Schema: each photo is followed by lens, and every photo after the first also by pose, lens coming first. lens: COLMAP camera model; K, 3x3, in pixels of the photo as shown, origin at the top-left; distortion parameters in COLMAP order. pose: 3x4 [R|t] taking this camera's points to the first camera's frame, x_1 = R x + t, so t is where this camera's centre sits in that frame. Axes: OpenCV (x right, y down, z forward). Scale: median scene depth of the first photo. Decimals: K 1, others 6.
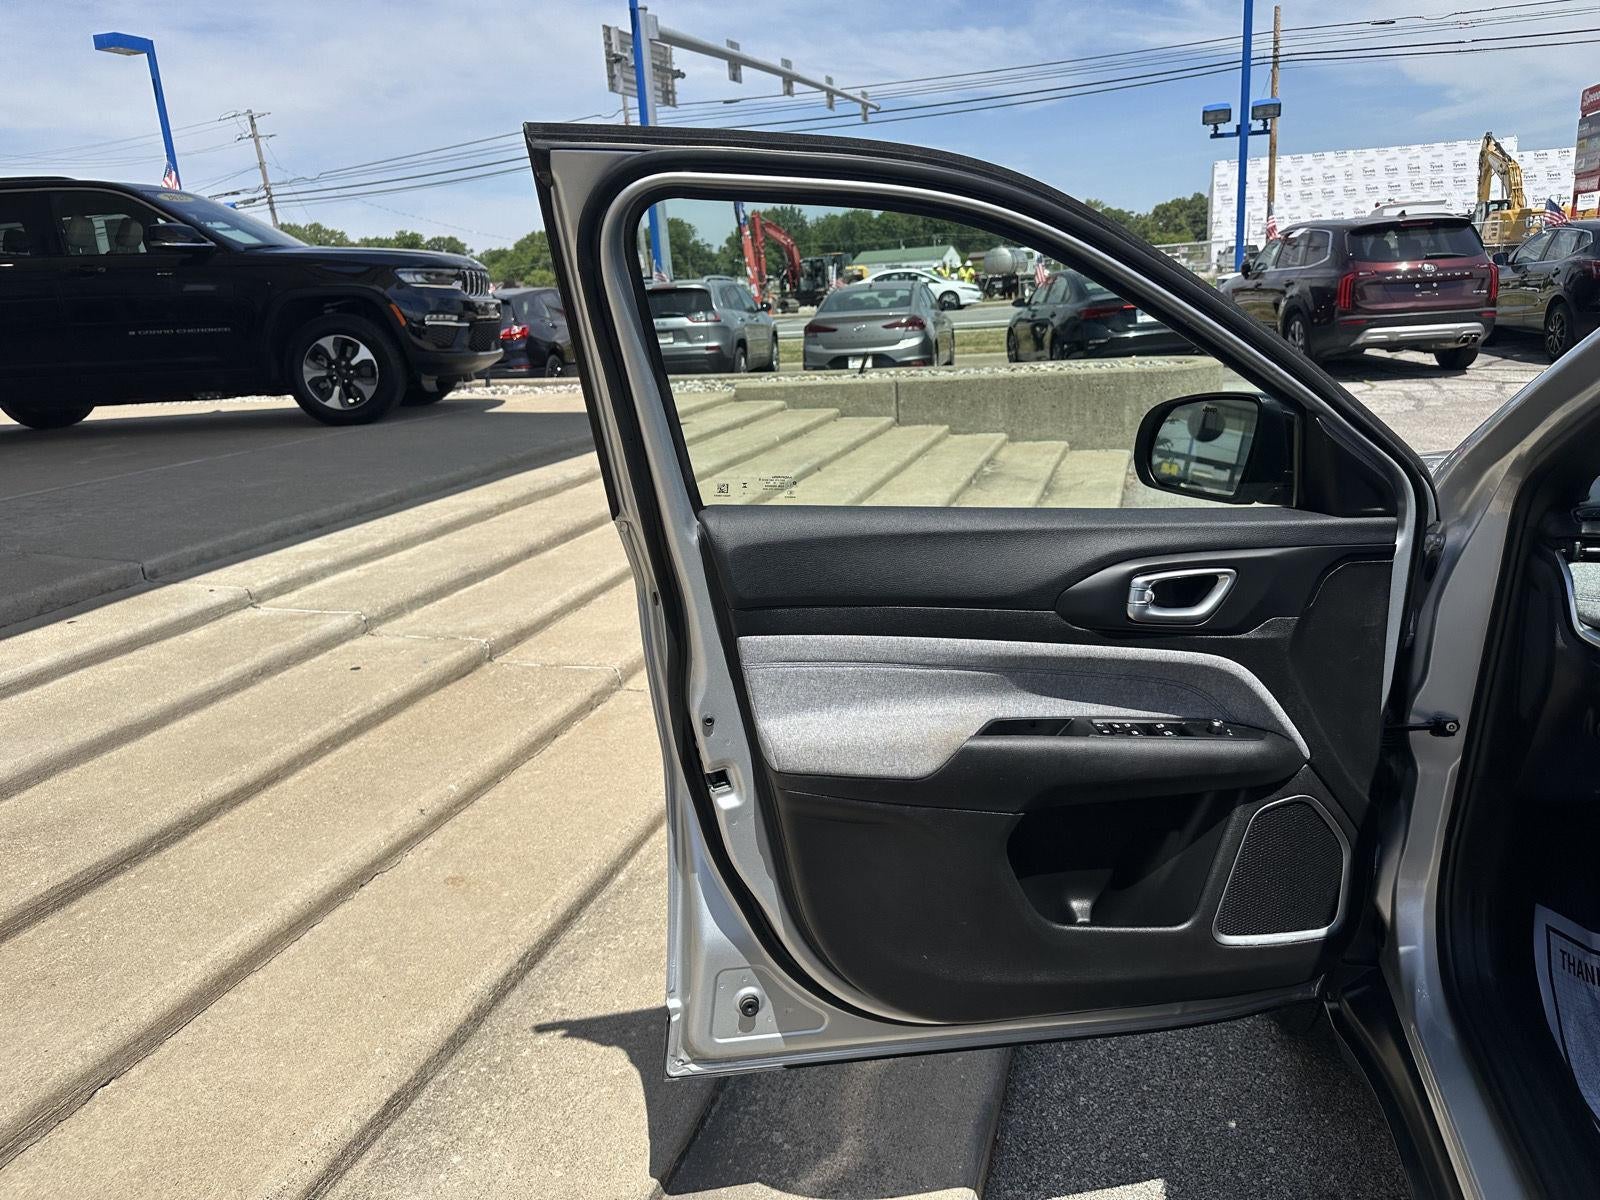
lens RADIAL K [[1134.5, 0, 807.4], [0, 1134.5, 603.7], [0, 0, 1]] dist [0.046947, -0.066052]
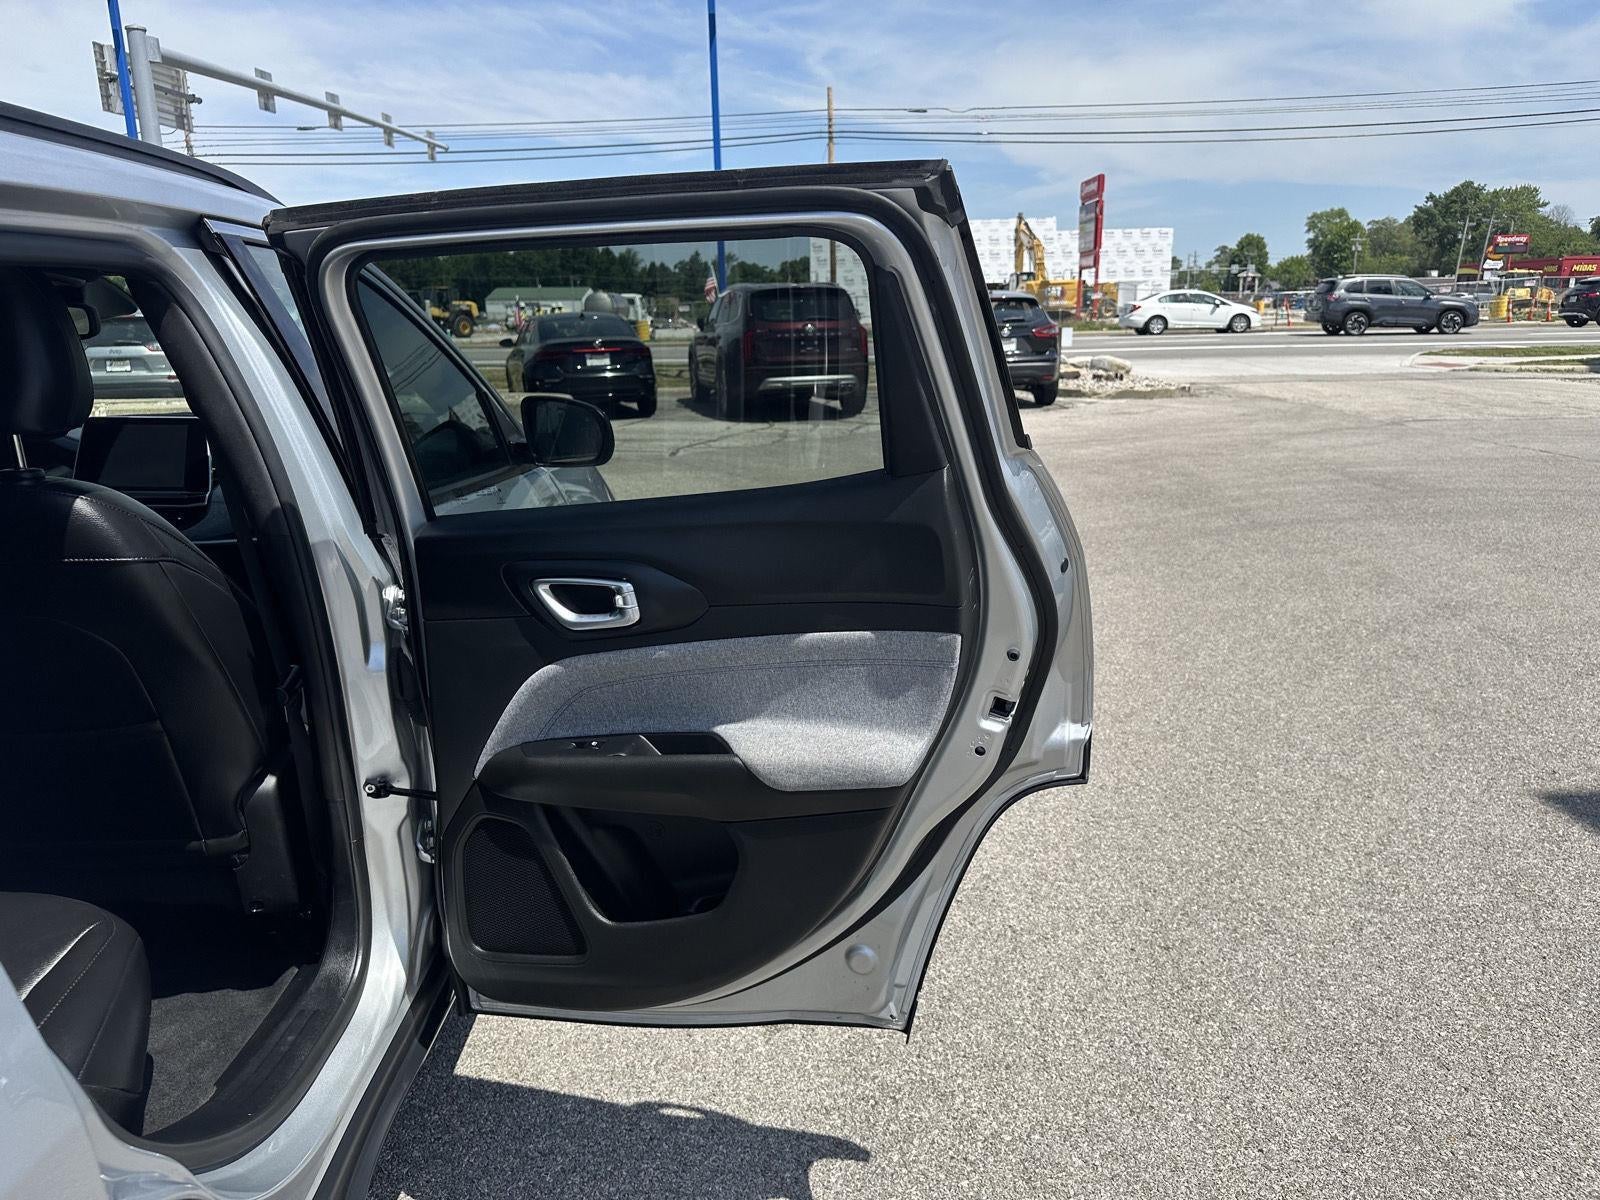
lens RADIAL K [[1137.7, 0, 793.7], [0, 1137.7, 599.0], [0, 0, 1]] dist [0.033564, -0.040043]
pose [[0.958114, -0.029267, 0.284889, 0.210726], [0.040211, 0.998658, -0.032639, 0.032136], [-0.283552, 0.042728, 0.958005, -0.143953]]
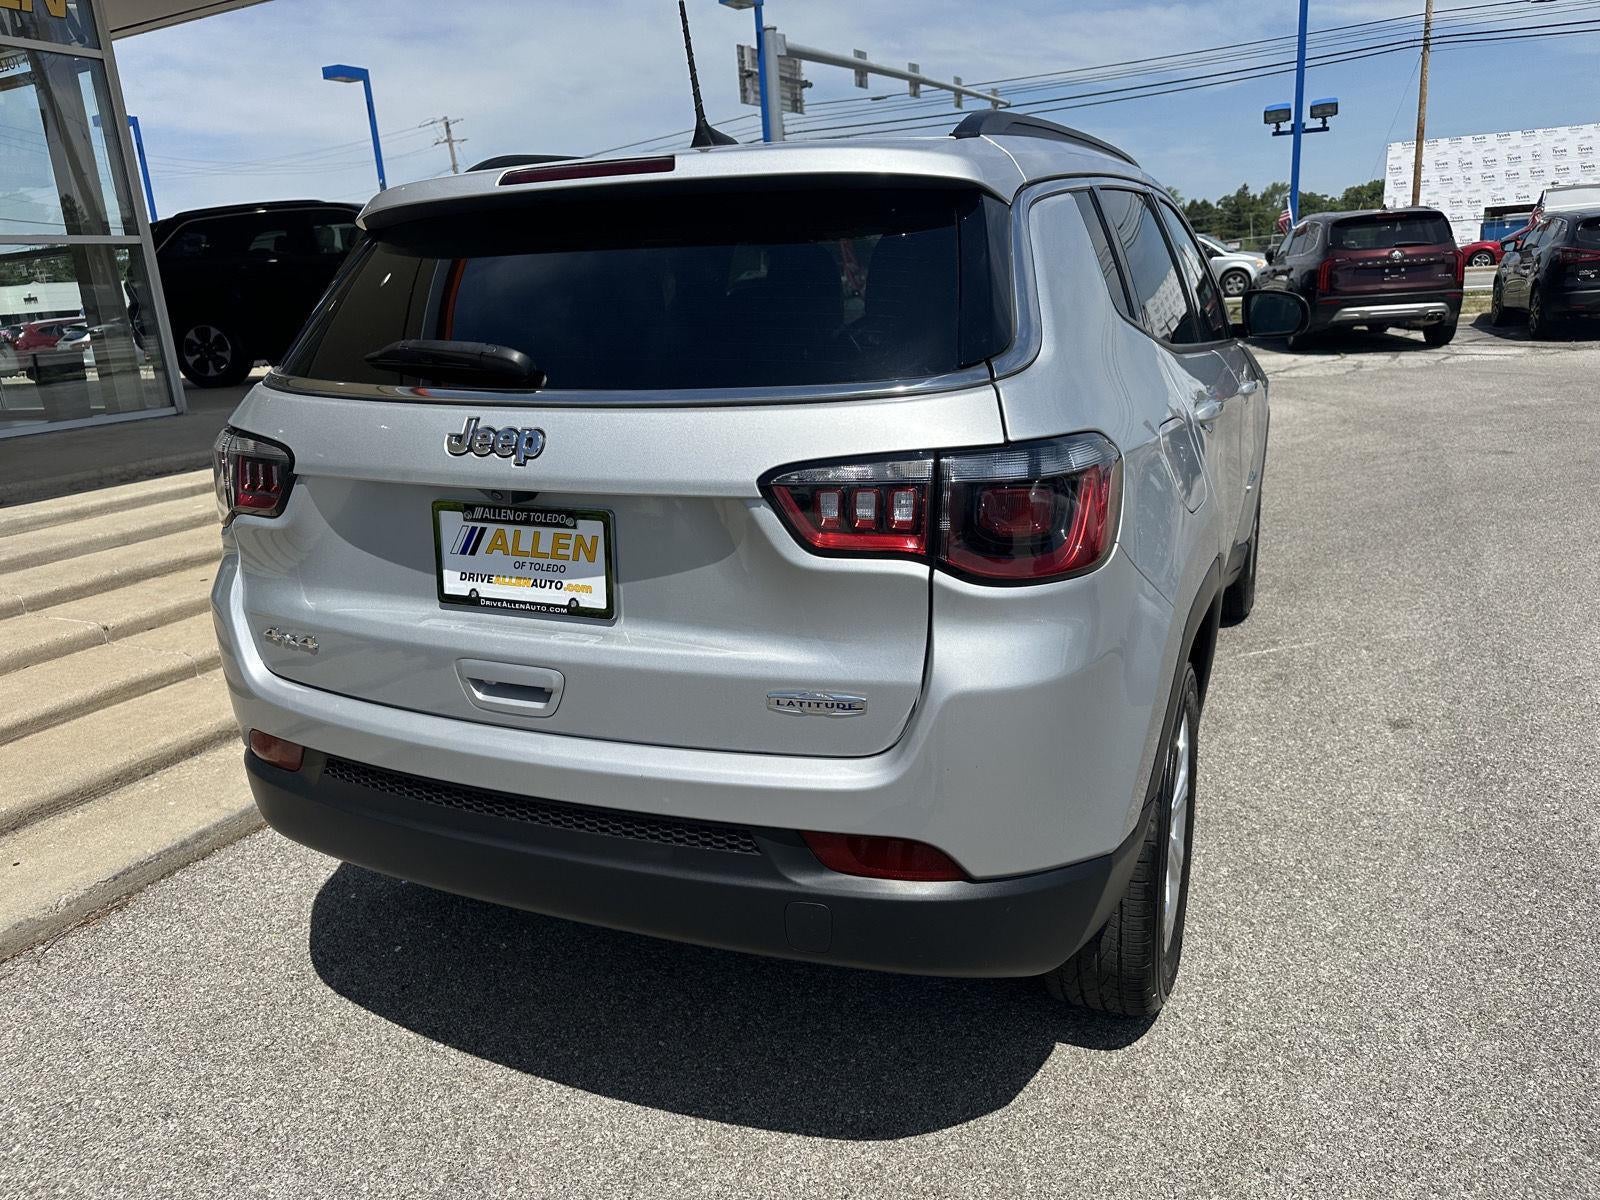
lens RADIAL K [[1137.7, 0, 793.7], [0, 1137.7, 599.0], [0, 0, 1]] dist [0.033564, -0.040043]
pose [[0.988531, 0.039021, -0.145887, 0.142925], [-0.038296, 0.999236, 0.007780, 0.080787], [0.146079, -0.002104, 0.989271, -0.275131]]
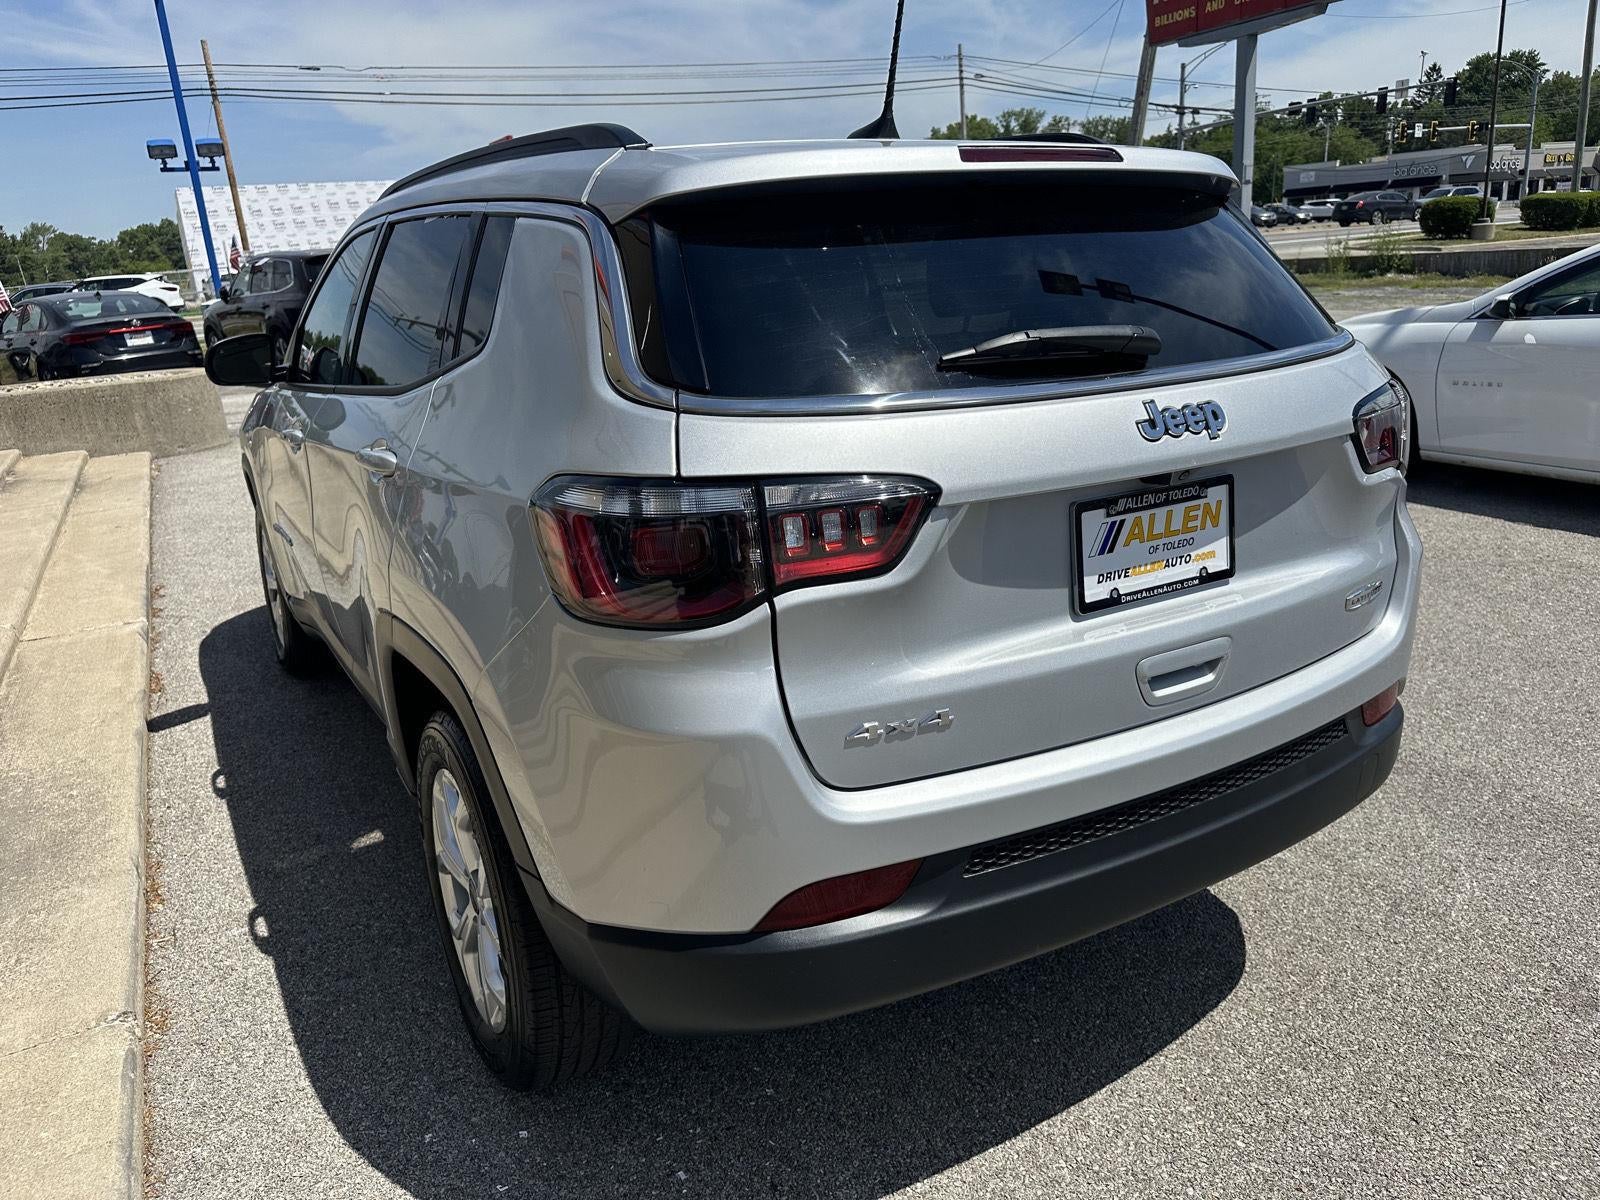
lens RADIAL K [[1143.1, 0, 797.1], [0, 1143.1, 591.7], [0, 0, 1]] dist [0.004582, -0.006860]
pose [[0.700560, -0.197902, 0.685602, -0.060151], [0.219857, 0.973897, 0.056465, 0.064896], [-0.678880, 0.111178, 0.725784, -0.202655]]
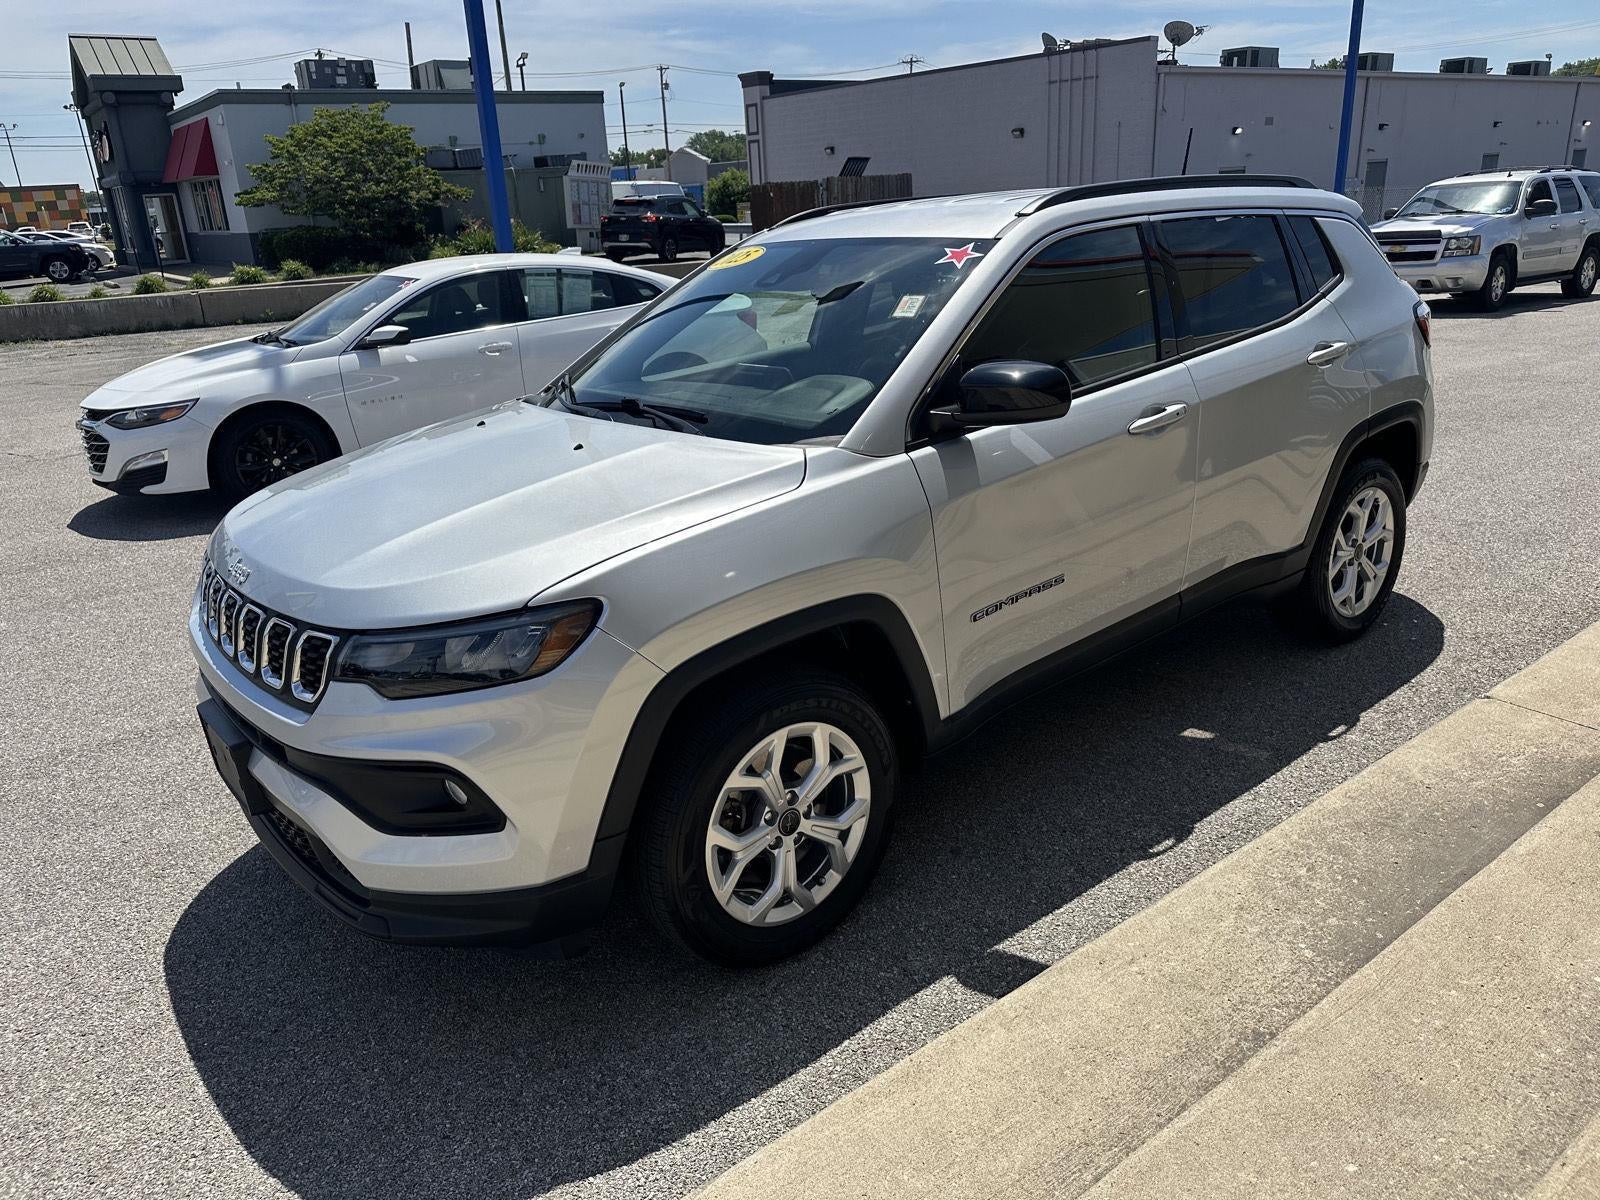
lens RADIAL K [[1134.5, 0, 807.4], [0, 1134.5, 603.7], [0, 0, 1]] dist [0.046947, -0.066052]
pose [[-0.814842, -0.110700, 0.569015, -0.045664], [0.238890, 0.830242, 0.503616, -0.113889], [-0.528171, 0.546300, -0.650071, 0.346686]]
